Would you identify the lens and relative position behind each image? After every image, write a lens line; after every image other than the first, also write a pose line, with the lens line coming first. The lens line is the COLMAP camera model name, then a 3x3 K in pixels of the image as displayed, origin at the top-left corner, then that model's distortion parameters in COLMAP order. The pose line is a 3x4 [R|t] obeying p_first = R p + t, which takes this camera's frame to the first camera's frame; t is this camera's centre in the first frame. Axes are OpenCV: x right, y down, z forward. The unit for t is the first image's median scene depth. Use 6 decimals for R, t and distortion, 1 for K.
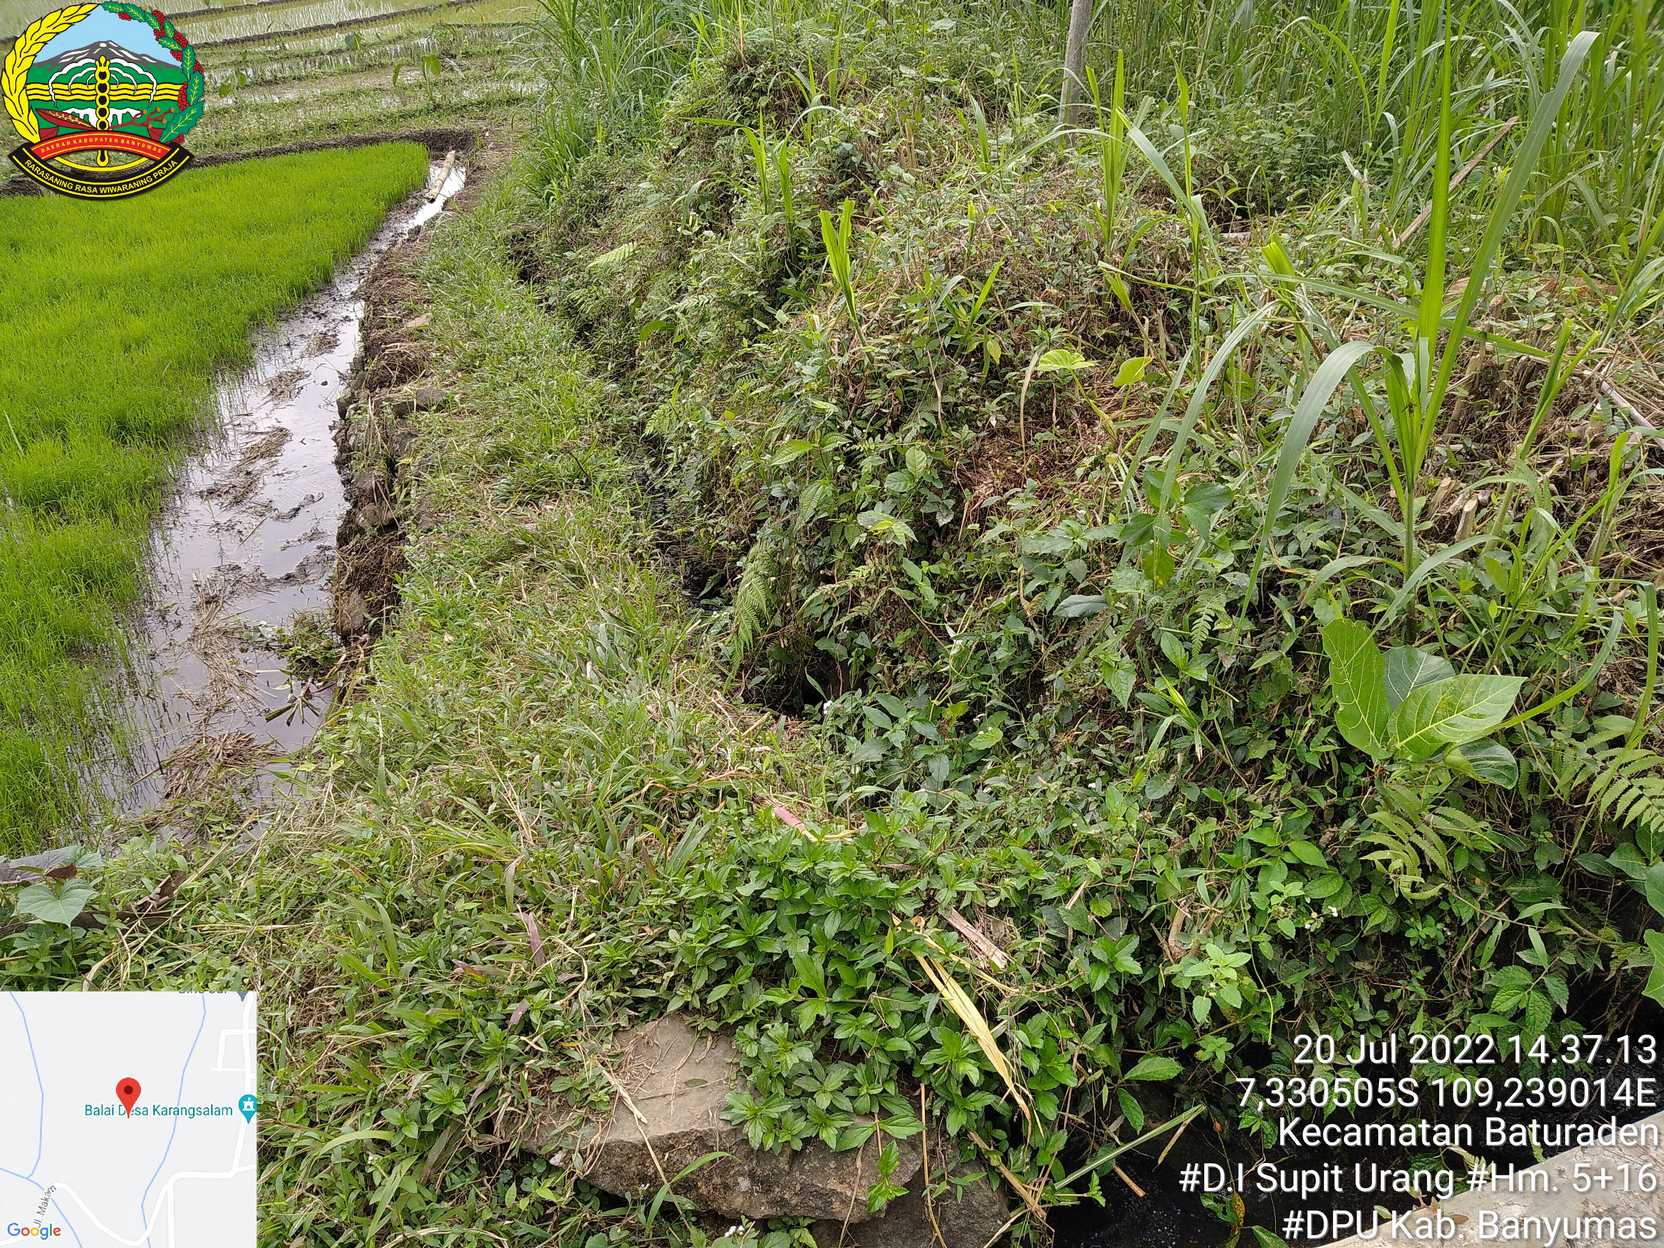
lens RADIAL K [[1369.4, 0, 846.3], [0, 1369.4, 610.5], [0, 0, 1]] dist [0.073569, -0.228904]
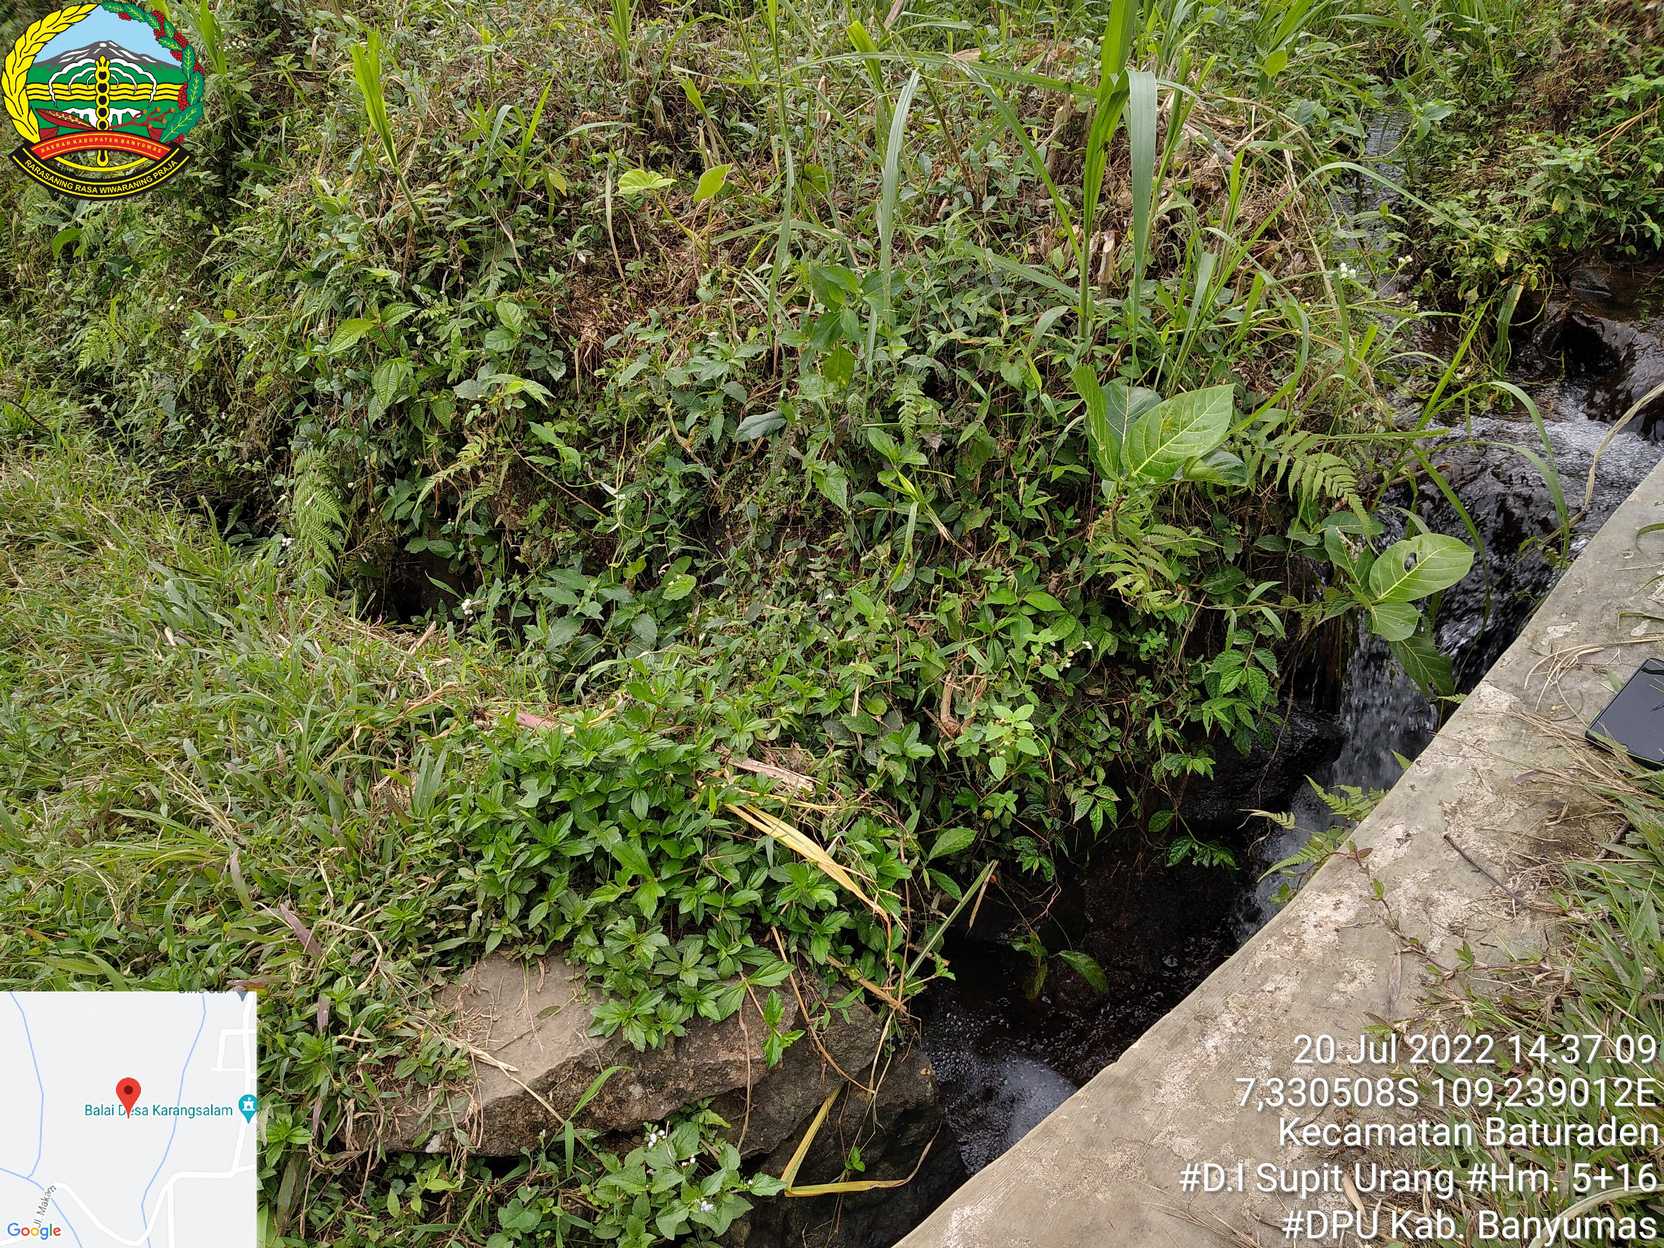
lens RADIAL K [[1369.4, 0, 846.3], [0, 1369.4, 610.5], [0, 0, 1]] dist [0.073569, -0.228904]
pose [[0.891375, -0.257136, 0.373271, -0.193132], [0.219732, 0.965415, 0.140325, 0.001102], [-0.396444, -0.043063, 0.917048, 0.089900]]
